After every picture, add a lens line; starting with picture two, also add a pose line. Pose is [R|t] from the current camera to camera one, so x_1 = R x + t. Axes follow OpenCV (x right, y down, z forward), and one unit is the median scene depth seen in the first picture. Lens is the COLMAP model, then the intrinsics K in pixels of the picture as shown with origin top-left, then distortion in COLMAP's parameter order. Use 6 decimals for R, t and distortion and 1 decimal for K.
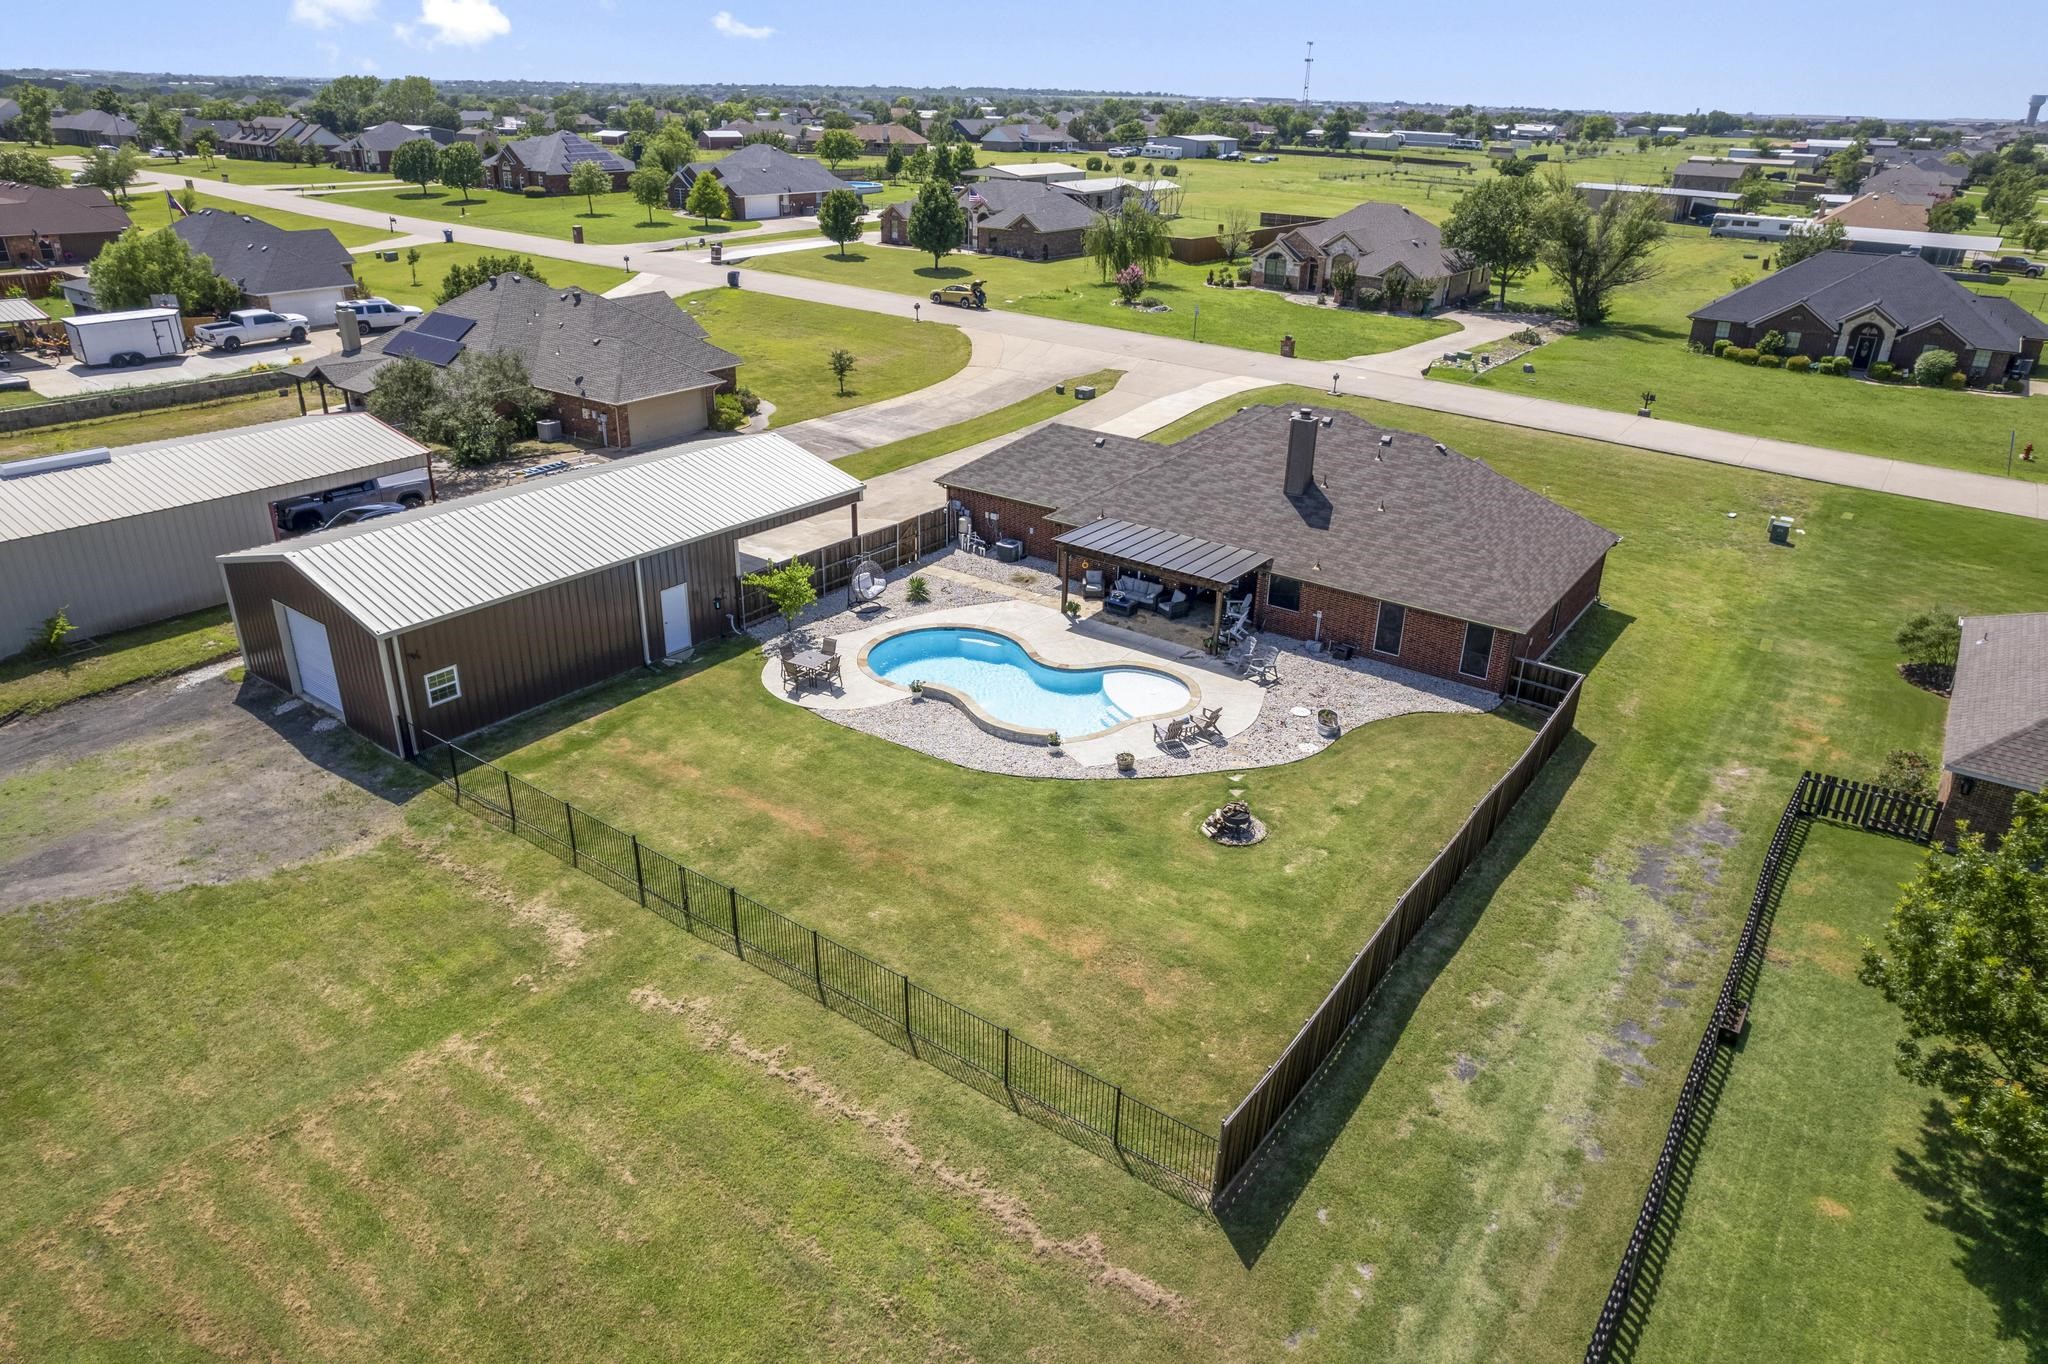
lens RADIAL K [[1309.0, 0, 1031.9], [0, 1309.0, 683.4], [0, 0, 1]] dist [-0.071099, 0.059176]
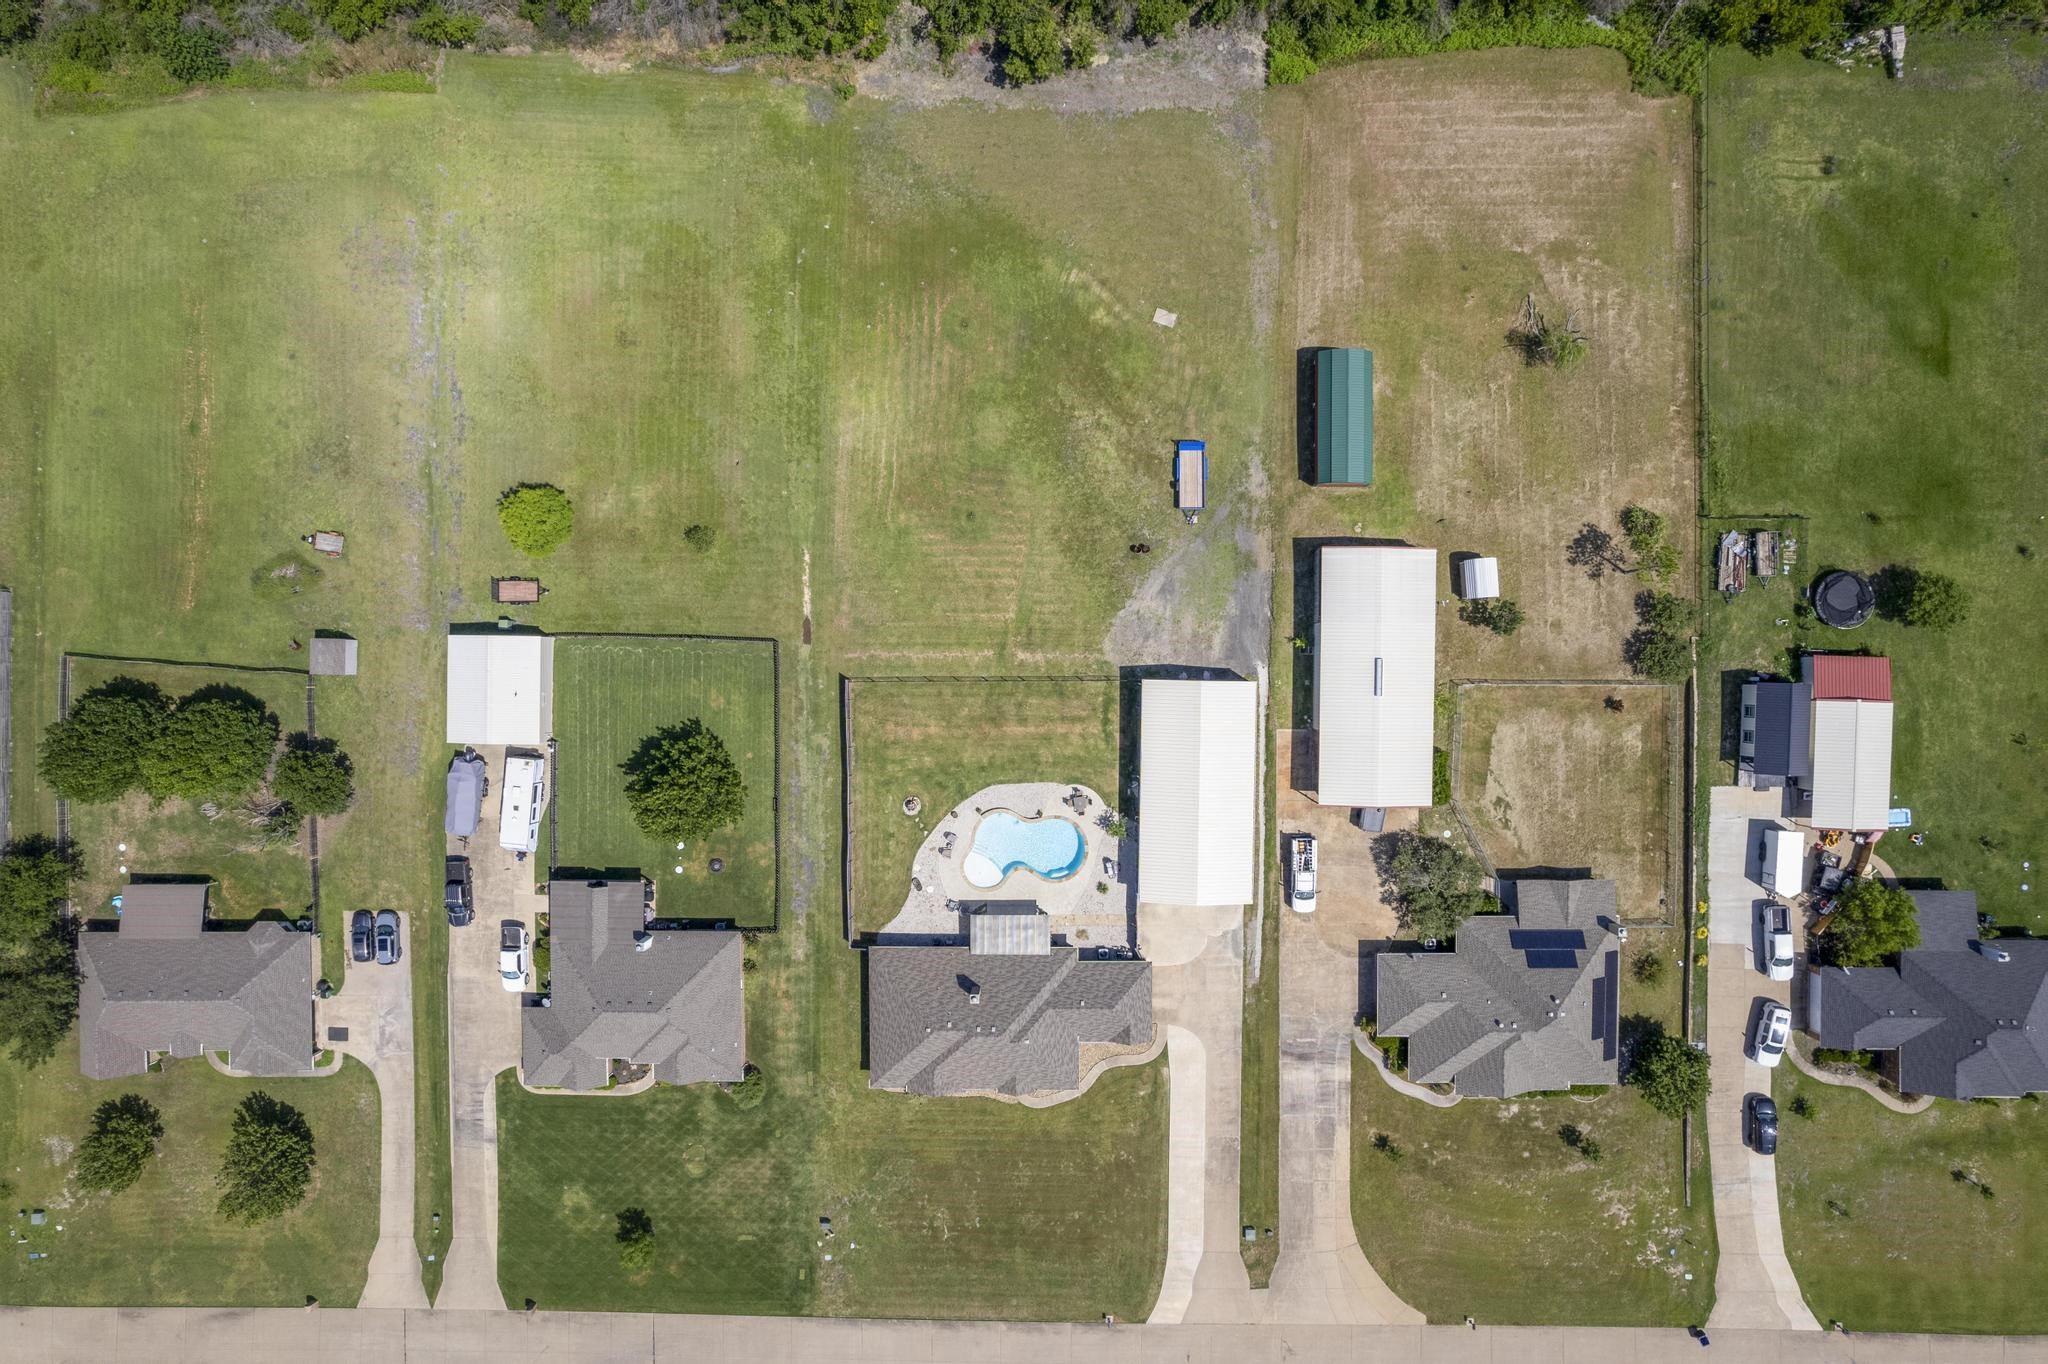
lens RADIAL K [[1309.0, 0, 1031.9], [0, 1309.0, 683.4], [0, 0, 1]] dist [-0.071099, 0.059176]
pose [[-0.811189, 0.584783, 0.000500, -0.210047], [-0.242837, -0.337631, 0.909415, -2.162426], [0.531979, 0.737586, 0.415890, -0.355346]]
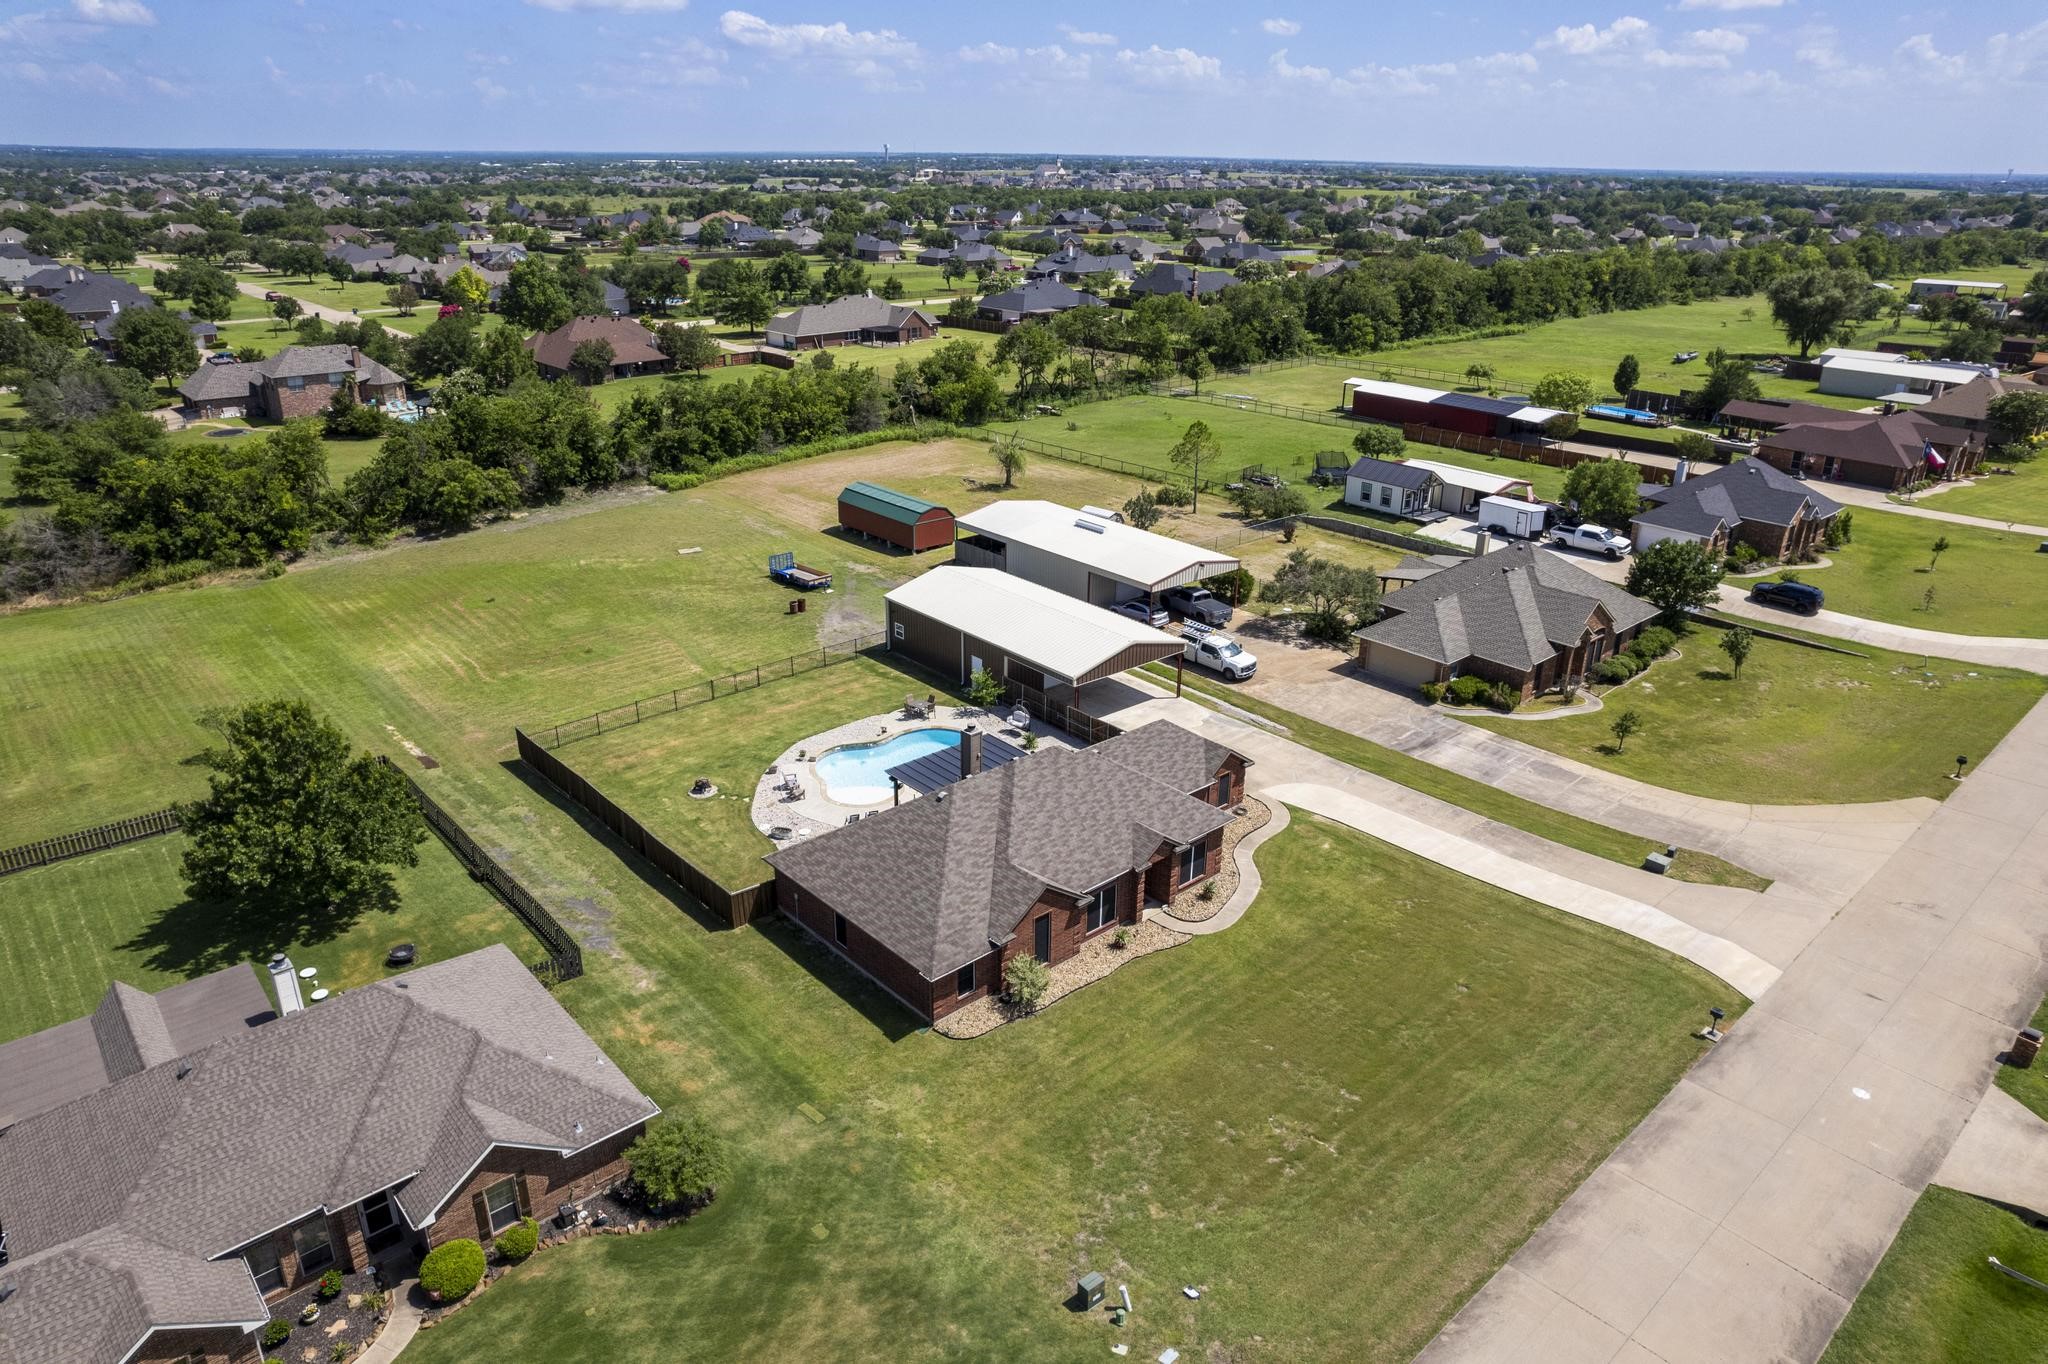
lens RADIAL K [[1309.0, 0, 1031.9], [0, 1309.0, 683.4], [0, 0, 1]] dist [-0.071099, 0.059176]
pose [[-0.212197, 0.347374, -0.913402, 1.362919], [-0.424223, 0.809279, 0.406328, -0.791481], [0.880345, 0.473708, -0.024363, 1.043386]]
